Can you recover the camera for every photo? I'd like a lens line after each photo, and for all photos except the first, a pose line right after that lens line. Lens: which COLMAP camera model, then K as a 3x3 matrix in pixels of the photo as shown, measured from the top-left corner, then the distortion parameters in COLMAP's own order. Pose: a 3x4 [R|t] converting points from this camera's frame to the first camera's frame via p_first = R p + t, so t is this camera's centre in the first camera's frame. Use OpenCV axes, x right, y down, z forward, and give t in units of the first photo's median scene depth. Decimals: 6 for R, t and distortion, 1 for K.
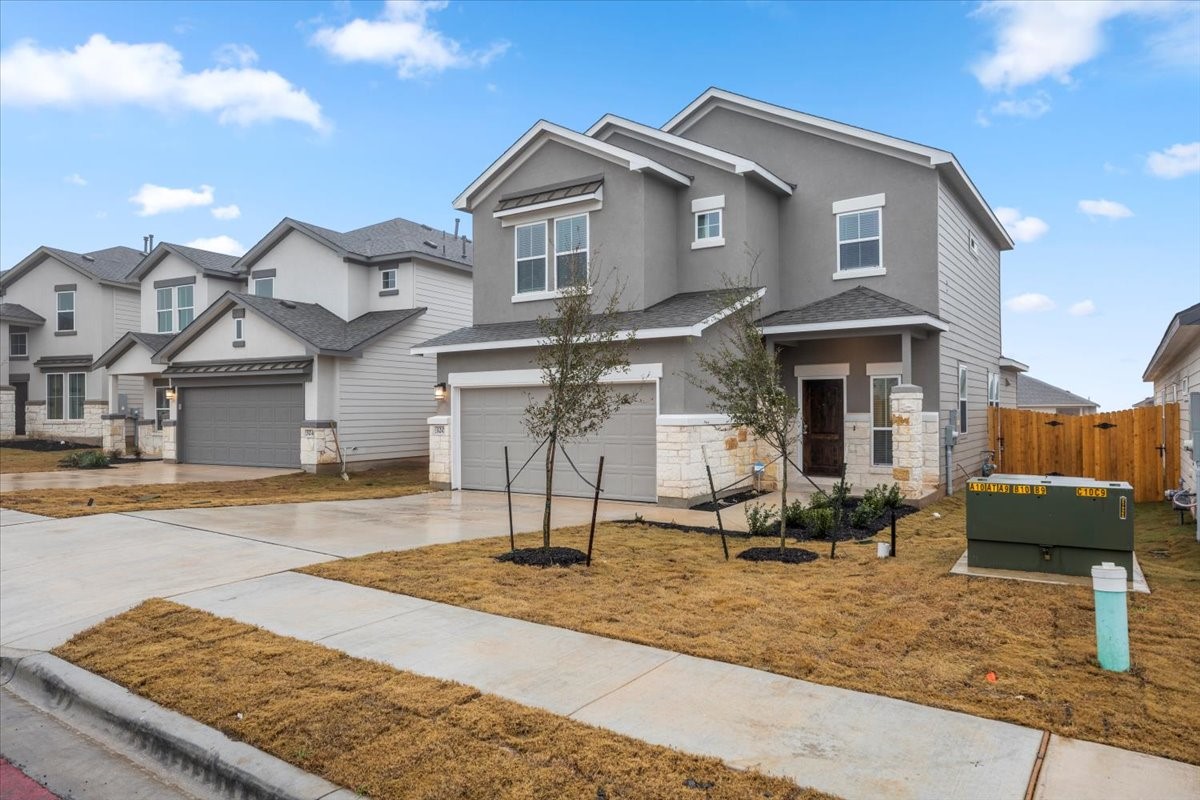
lens RADIAL K [[556.2, 0, 595.7], [0, 556.2, 399.6], [0, 0, 1]] dist [-0.000026, 0.000507]
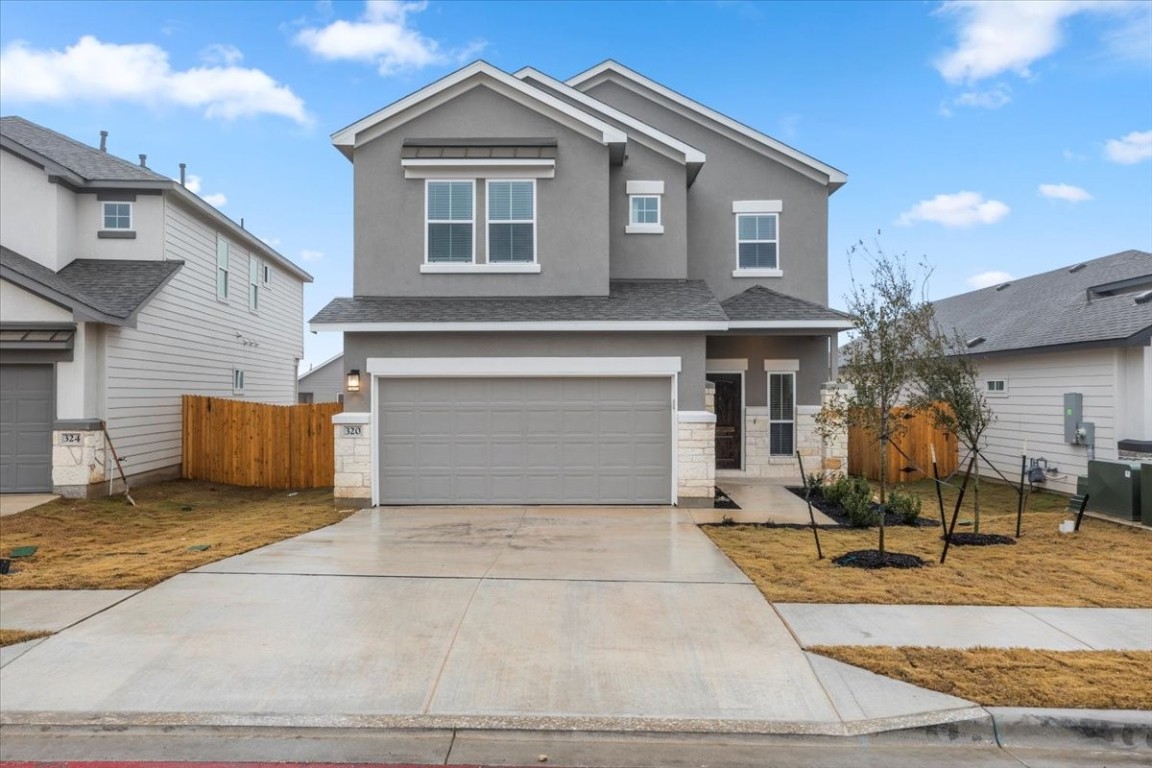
lens RADIAL K [[632.5, 0, 575.9], [0, 632.5, 386.4], [0, 0, 1]] dist [0.002586, 0.000836]
pose [[0.907797, 0.009936, 0.419293, -0.340254], [-0.009210, 0.999951, -0.003756, -0.006458], [-0.419309, -0.000452, 0.907843, 0.064307]]
